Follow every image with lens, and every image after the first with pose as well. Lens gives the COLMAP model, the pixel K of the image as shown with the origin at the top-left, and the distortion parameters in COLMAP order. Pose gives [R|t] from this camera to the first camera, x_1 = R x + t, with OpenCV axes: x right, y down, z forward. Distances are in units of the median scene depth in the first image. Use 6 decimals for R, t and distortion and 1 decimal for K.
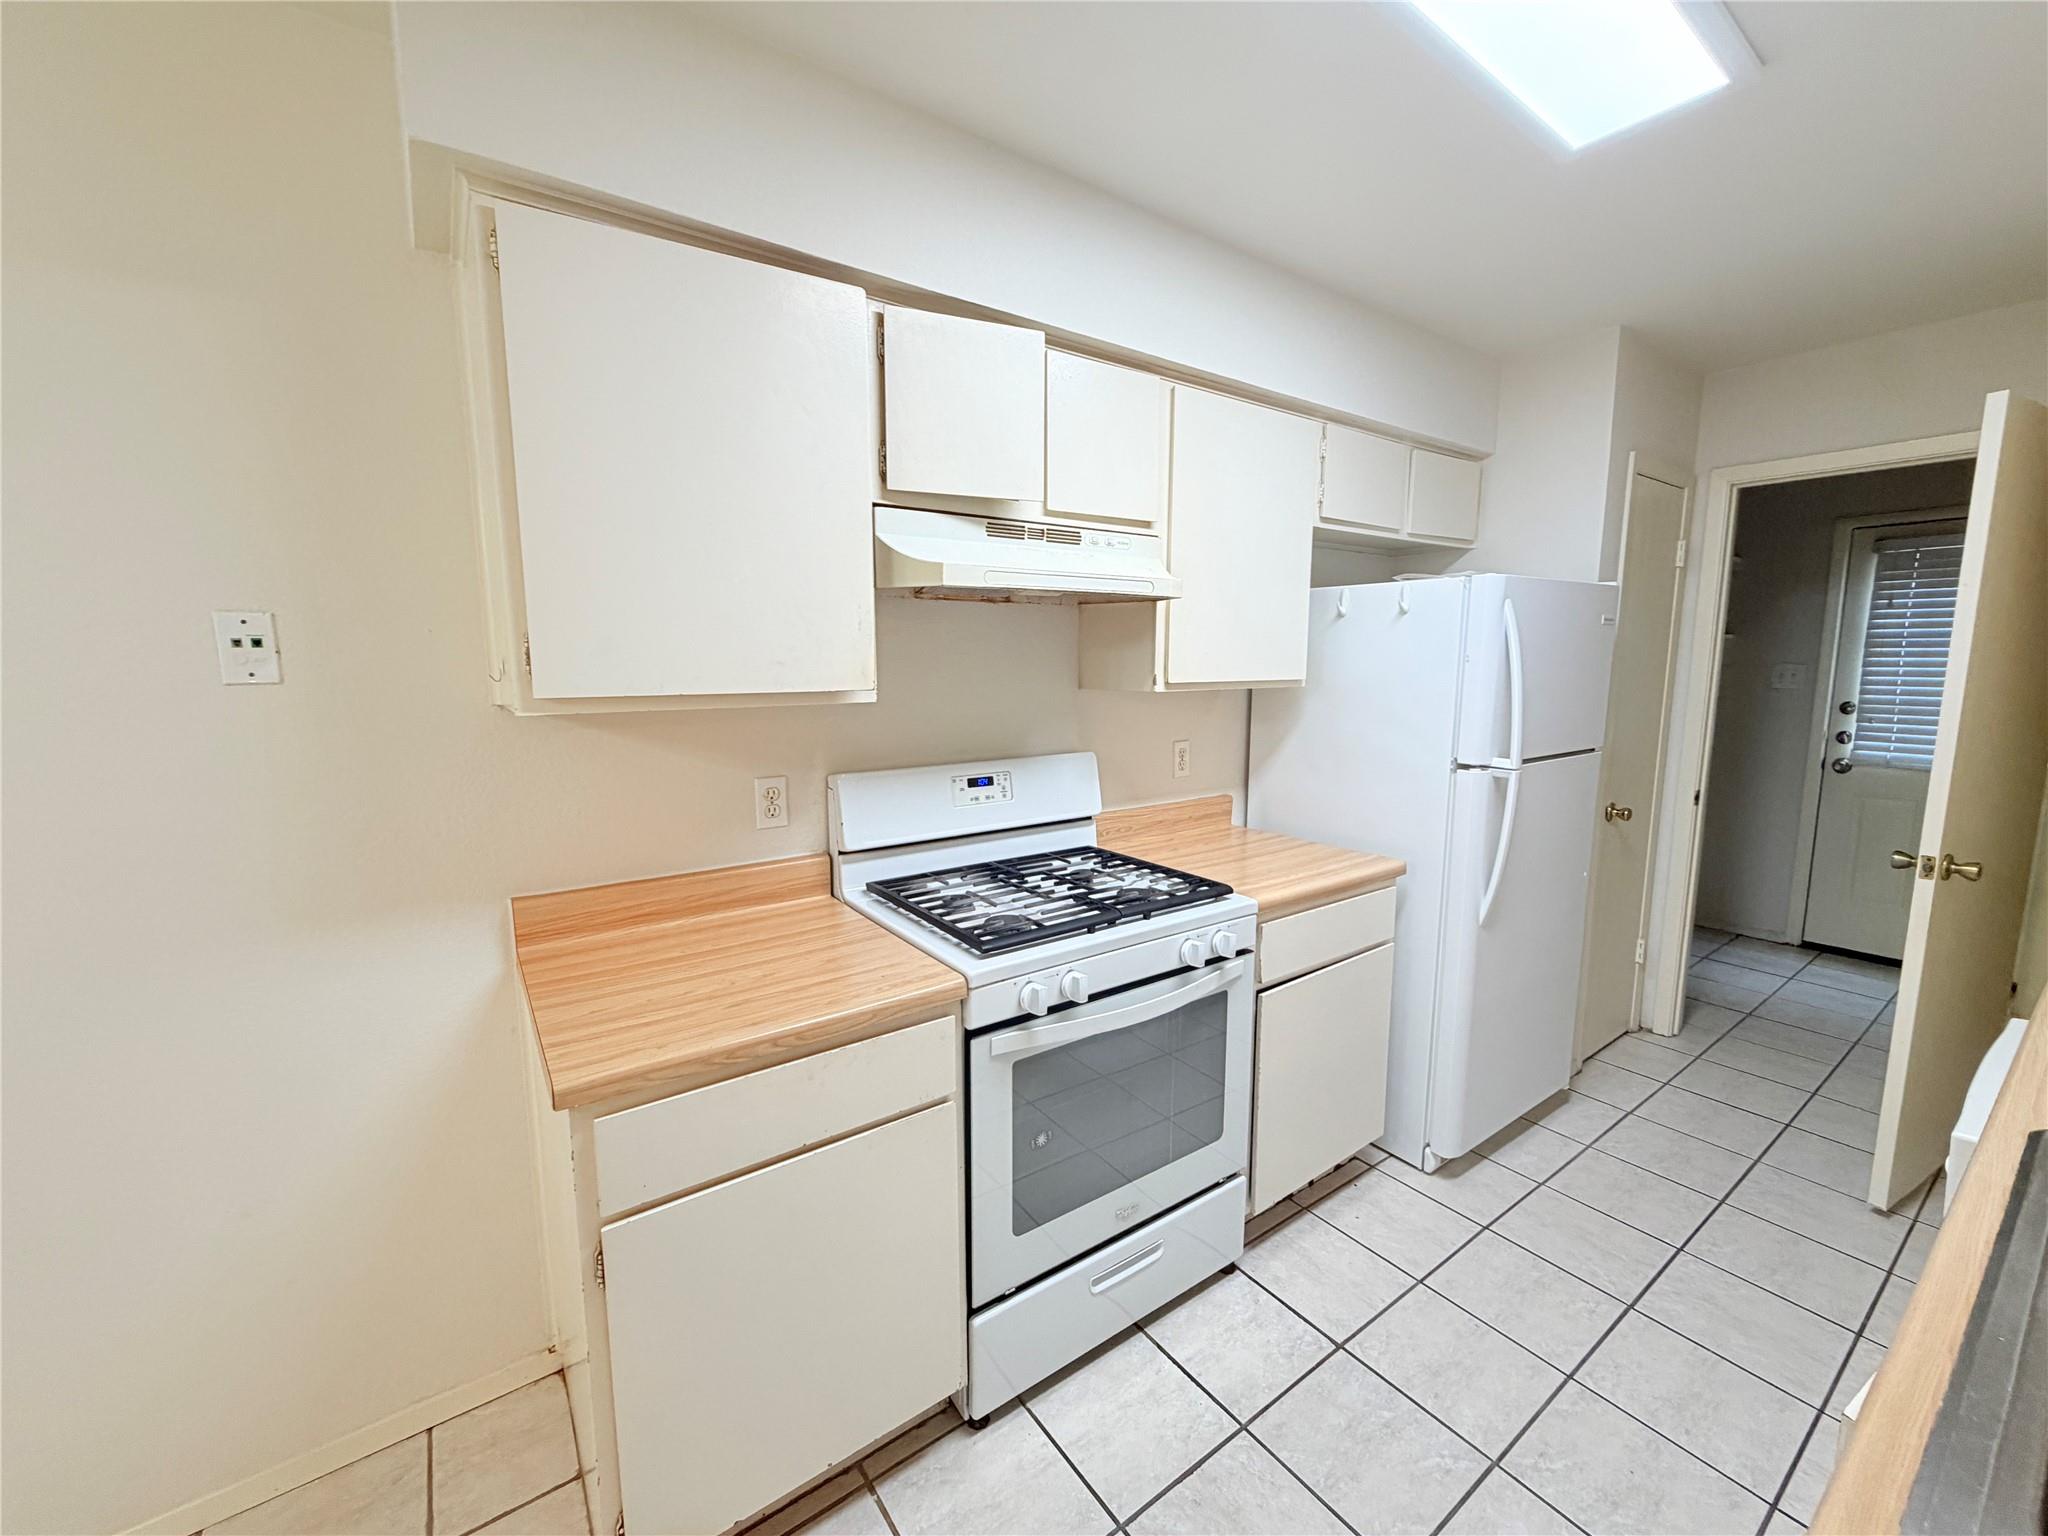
lens RADIAL K [[817.5, 0, 1020.2], [0, 817.5, 767.9], [0, 0, 1]] dist [0.000420, -0.000251]
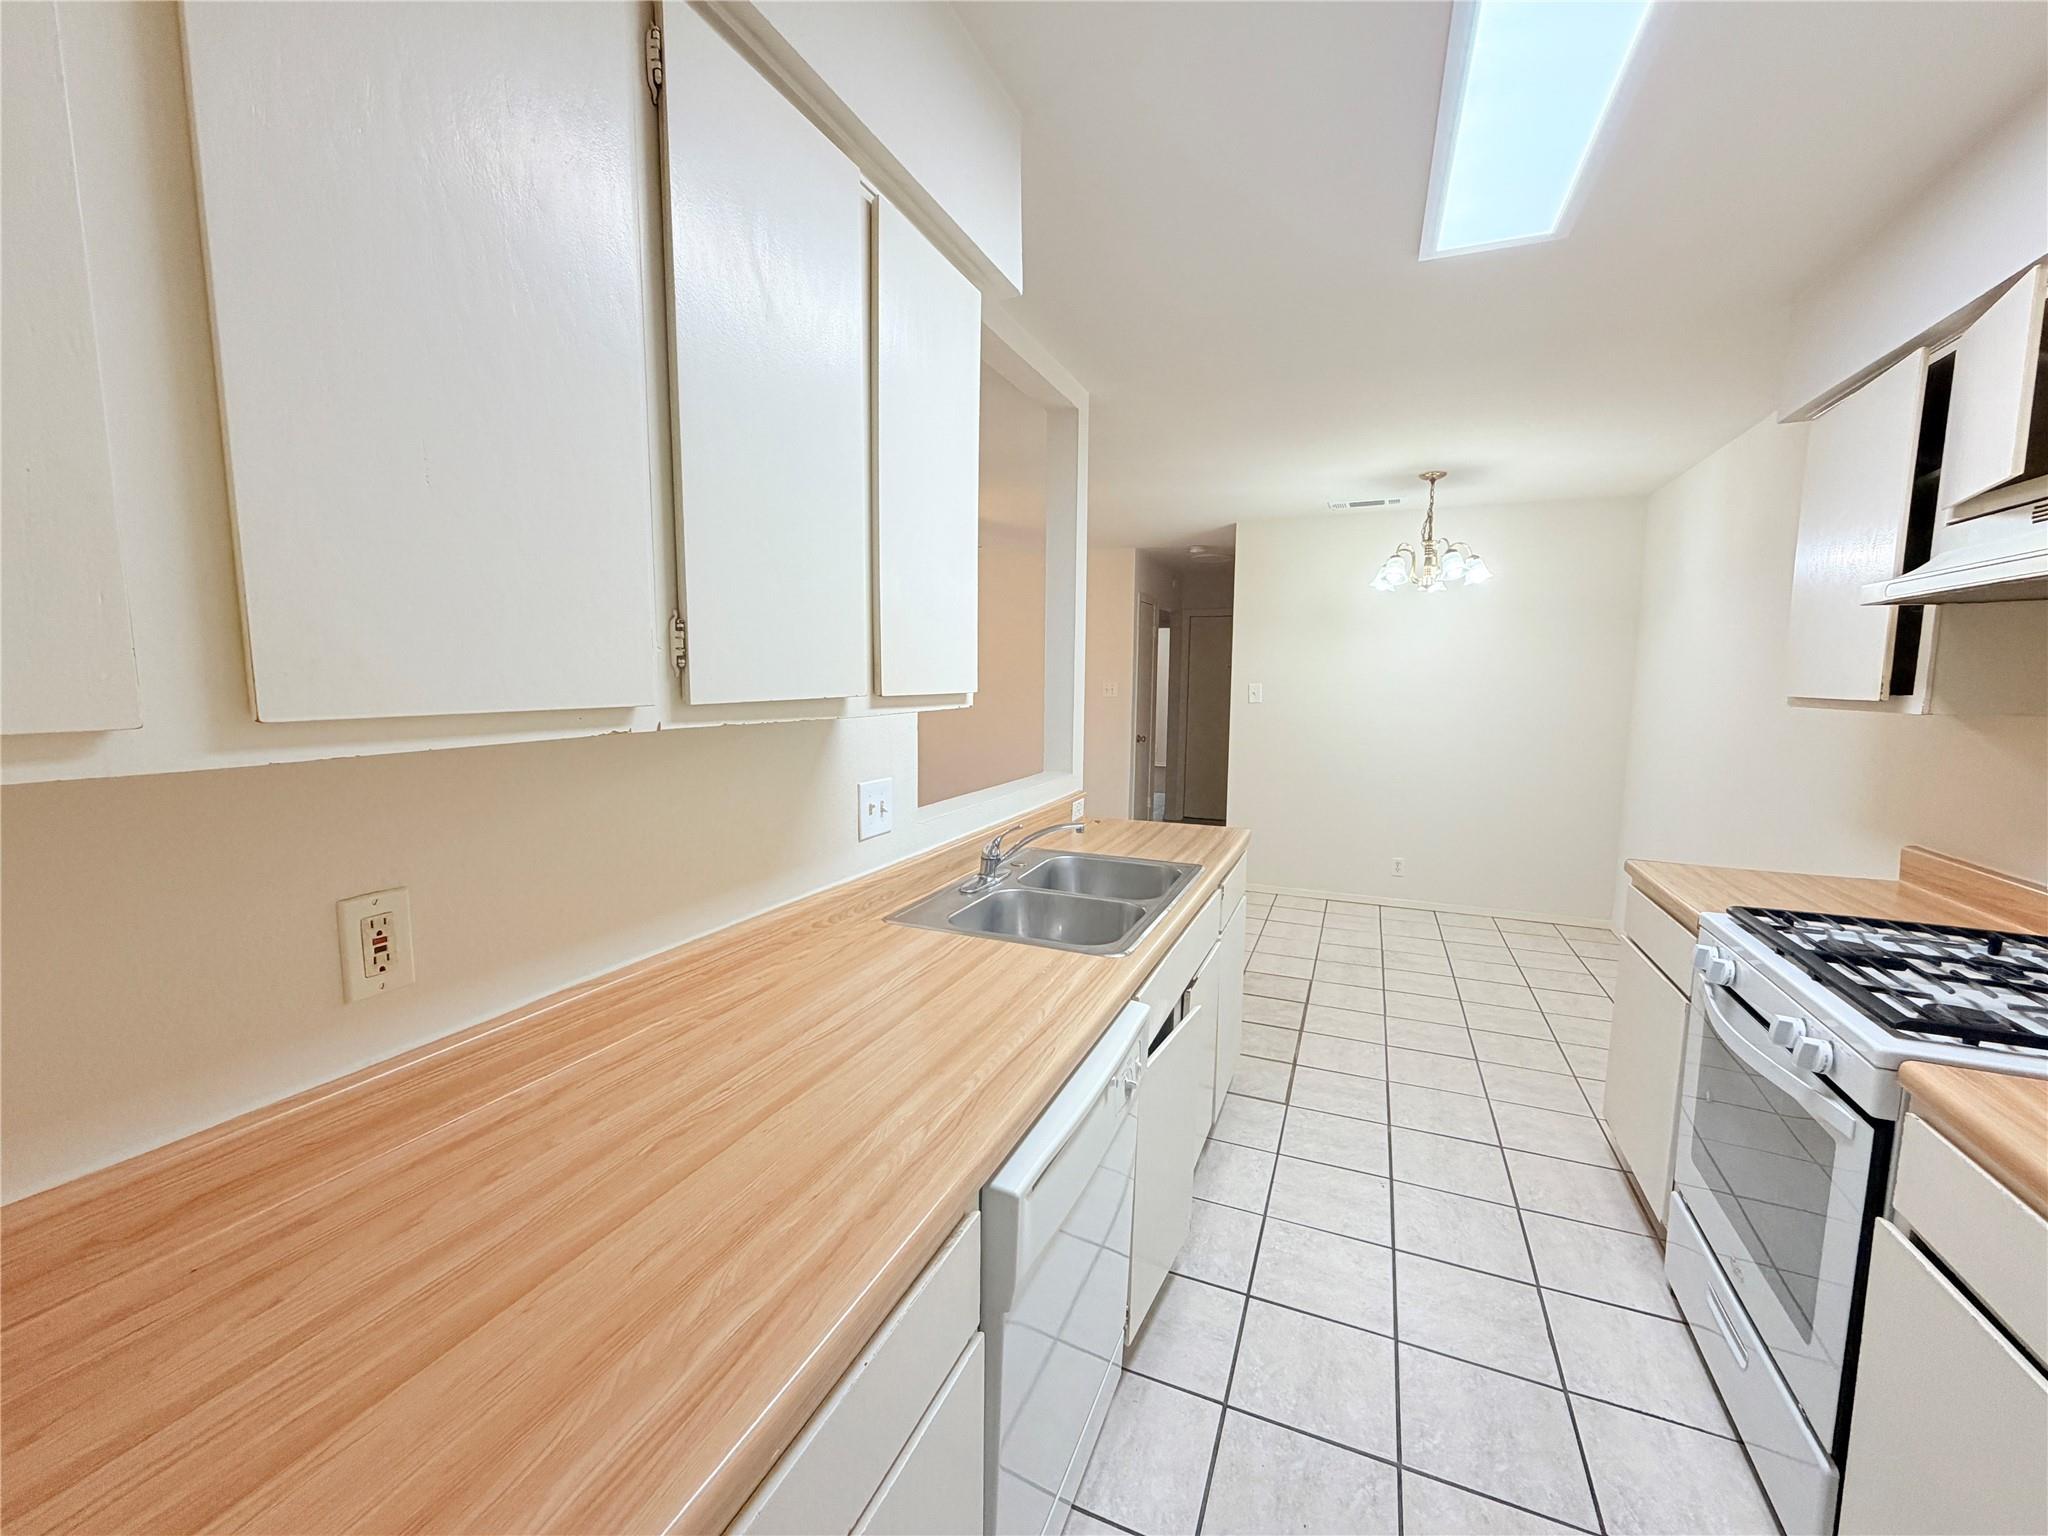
lens RADIAL K [[817.5, 0, 1022.2], [0, 817.5, 769.7], [0, 0, 1]] dist [0.000420, -0.000251]
pose [[-0.854324, 0.054549, -0.516870, 1.164785], [-0.076926, 0.970252, 0.229548, -0.141225], [0.514016, 0.235870, -0.824714, 1.114594]]
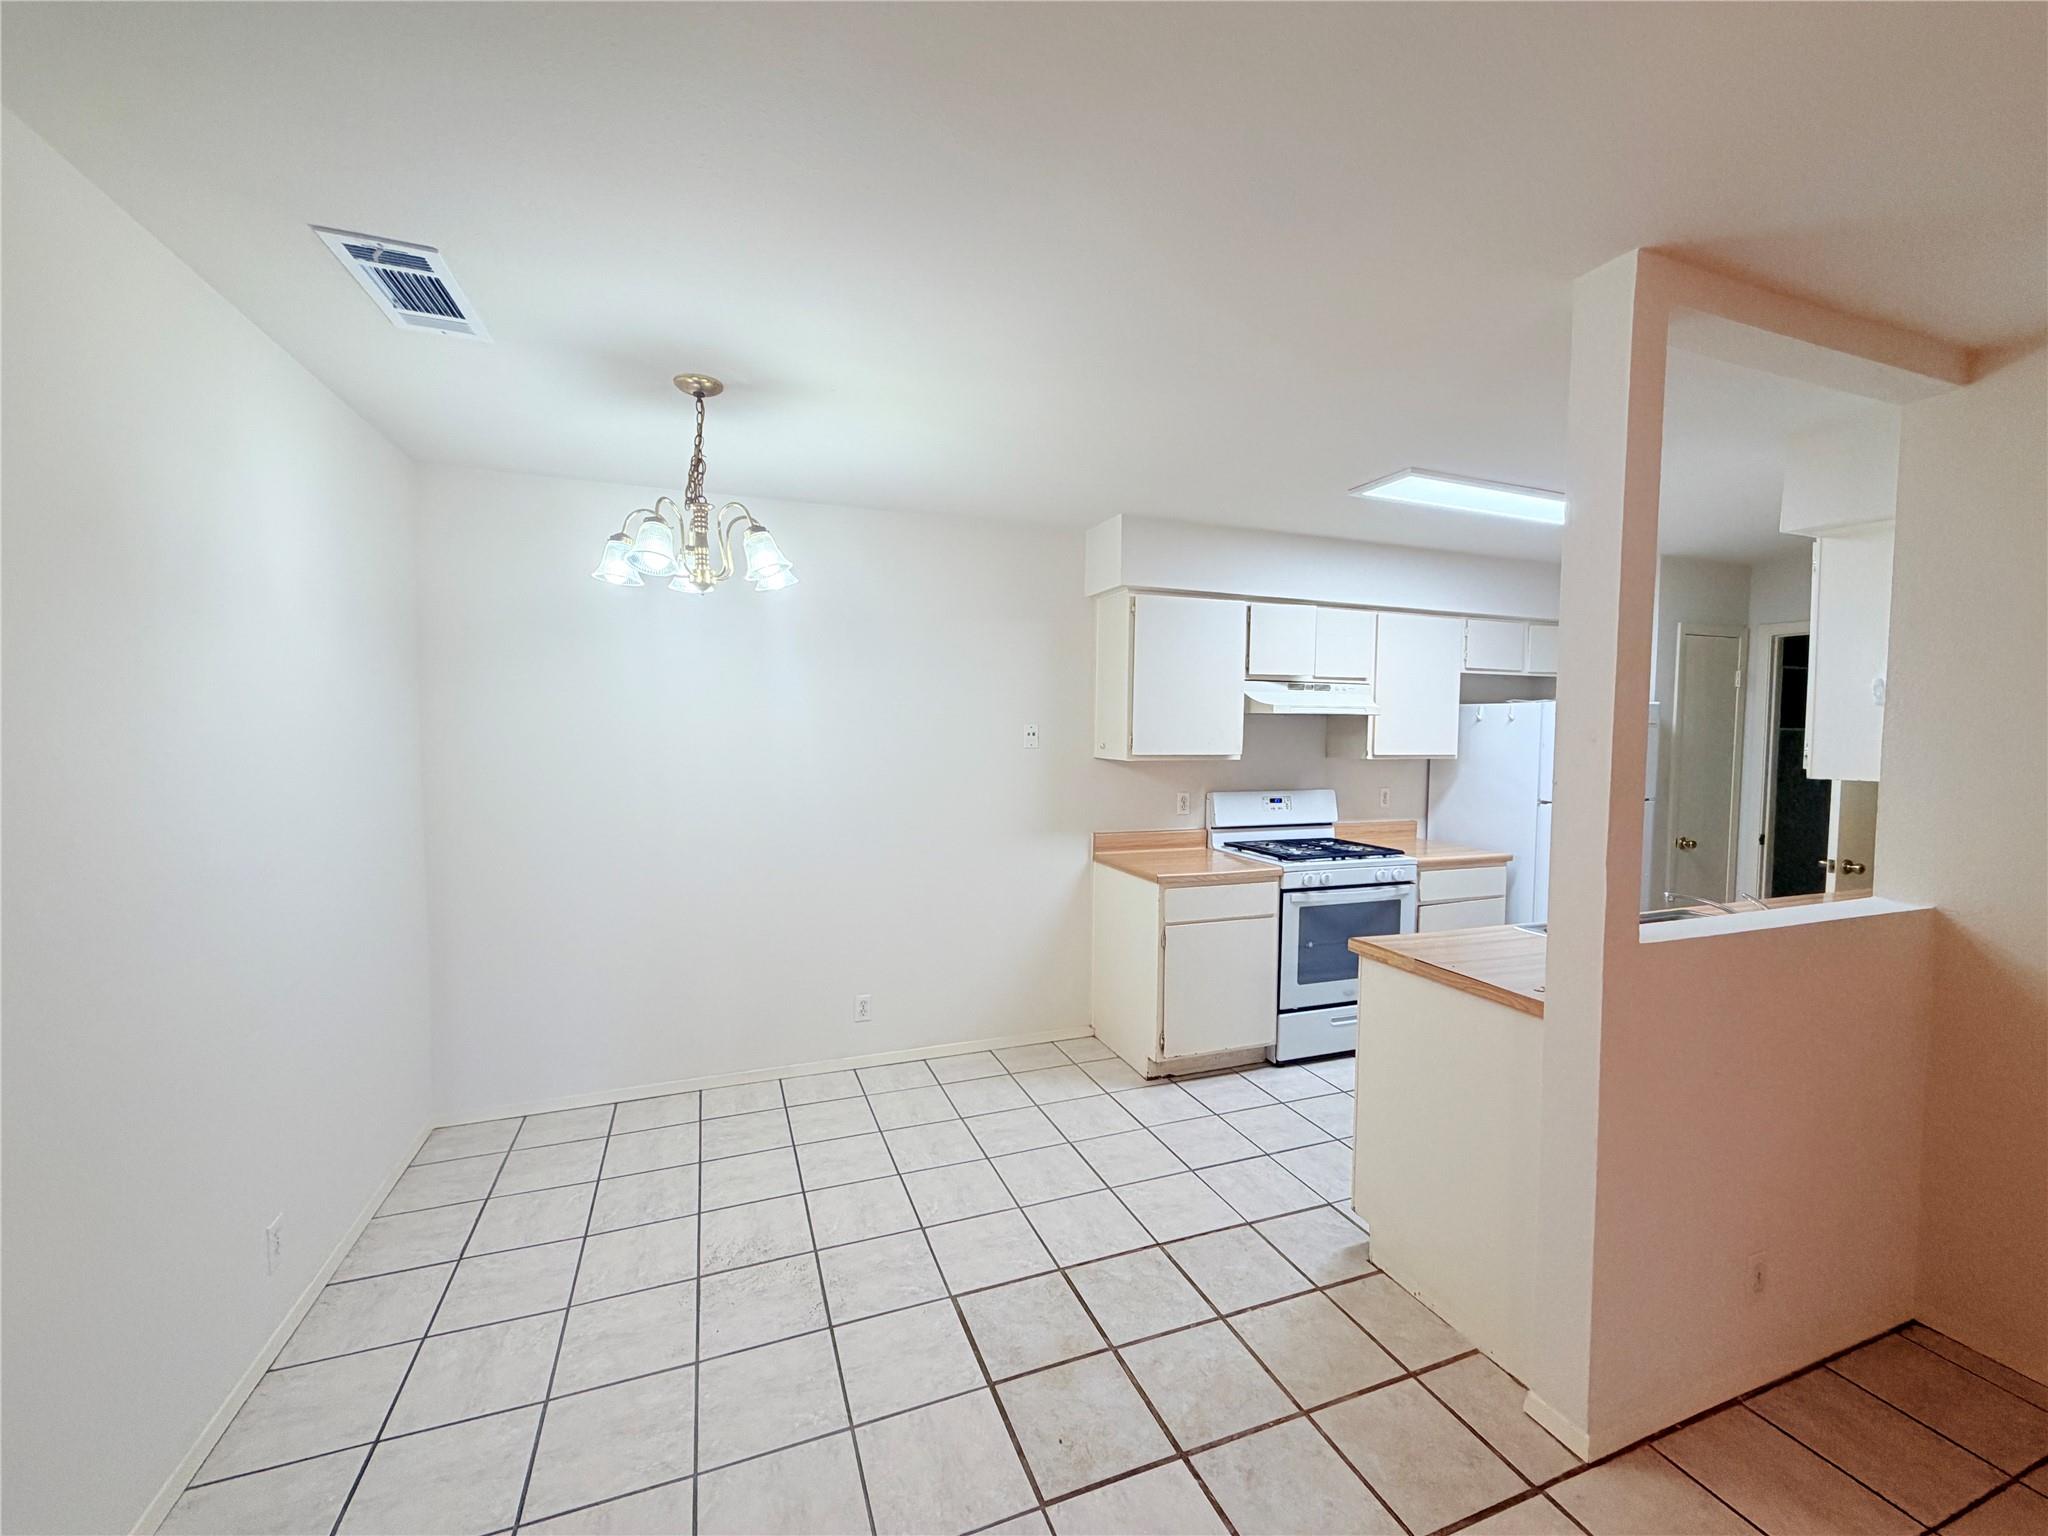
lens RADIAL K [[817.5, 0, 1019.2], [0, 817.5, 769.0], [0, 0, 1]] dist [0.000420, -0.000251]
pose [[0.965767, 0.024251, -0.258276, -0.158235], [-0.046778, 0.995581, -0.081432, 0.150827], [0.255160, 0.090726, 0.962633, -1.285458]]
